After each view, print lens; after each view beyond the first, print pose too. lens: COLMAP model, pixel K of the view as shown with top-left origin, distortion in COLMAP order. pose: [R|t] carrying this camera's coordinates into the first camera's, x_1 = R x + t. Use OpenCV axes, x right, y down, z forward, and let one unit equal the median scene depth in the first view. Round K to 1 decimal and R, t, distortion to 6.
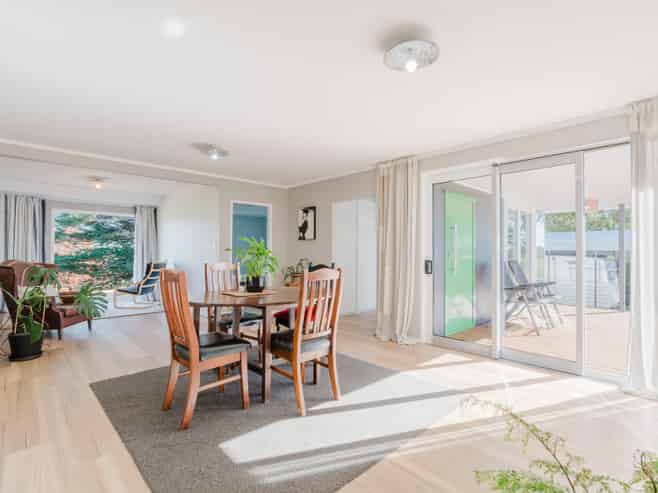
lens RADIAL K [[336.2, 0, 330.1], [0, 336.2, 248.8], [0, 0, 1]] dist [0.001260, 0.000098]
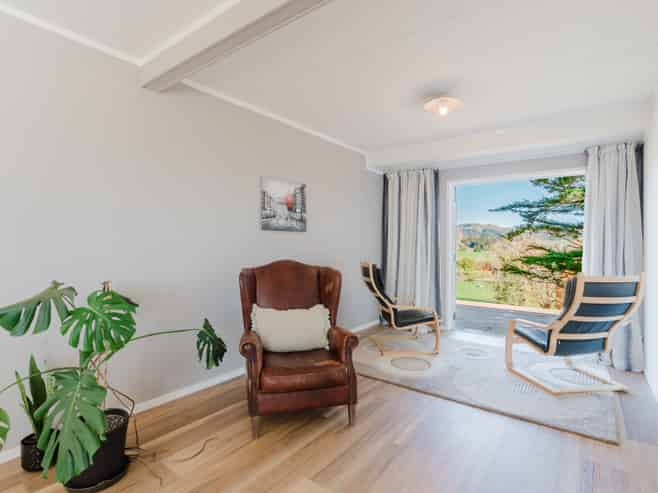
lens RADIAL K [[344.9, 0, 330.0], [0, 344.9, 249.0], [0, 0, 1]] dist [-0.000934, 0.000405]
pose [[0.181963, 0.010914, -0.983245, -0.206516], [0.000409, 0.999937, 0.011175, 0.004709], [0.983305, -0.002436, 0.181947, 0.651134]]
